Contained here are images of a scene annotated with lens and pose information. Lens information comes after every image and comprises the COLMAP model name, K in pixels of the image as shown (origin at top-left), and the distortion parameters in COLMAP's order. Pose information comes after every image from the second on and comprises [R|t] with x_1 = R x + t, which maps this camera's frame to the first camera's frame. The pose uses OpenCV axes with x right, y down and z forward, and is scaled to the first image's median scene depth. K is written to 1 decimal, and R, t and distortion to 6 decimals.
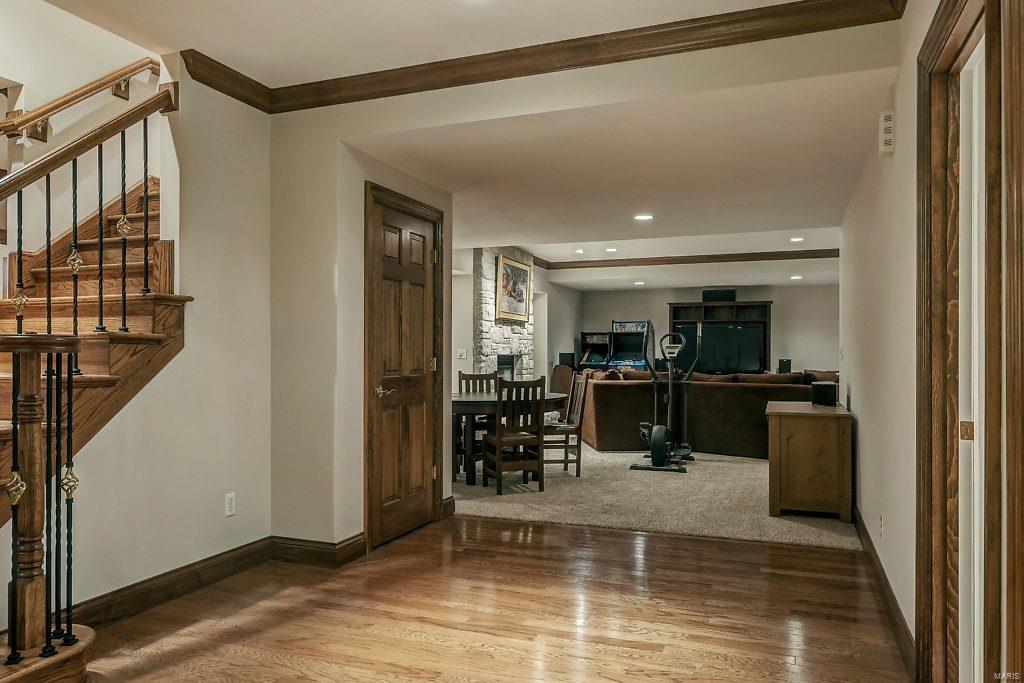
lens RADIAL K [[713.6, 0, 512.6], [0, 713.6, 344.2], [0, 0, 1]] dist [-0.001376, -0.001072]
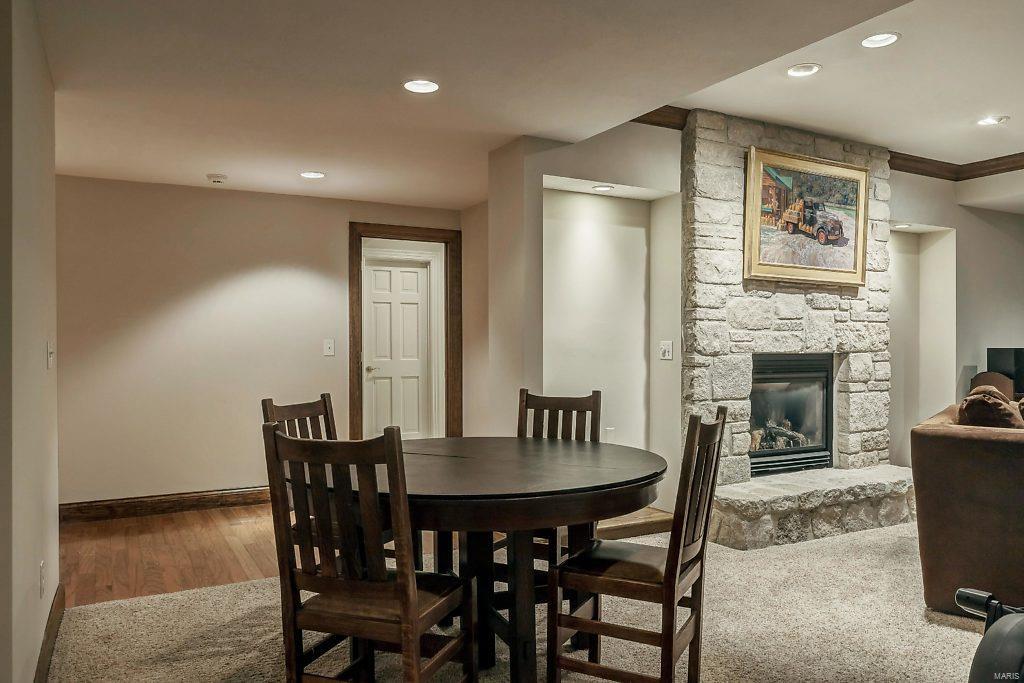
lens RADIAL K [[764.6, 0, 512.2], [0, 764.6, 341.7], [0, 0, 1]] dist [-0.003595, 0.001555]
pose [[0.773635, -0.001244, -0.633630, 0.179958], [0.006522, 0.999961, 0.005999, 0.003056], [0.633598, -0.008773, 0.773613, 0.472373]]
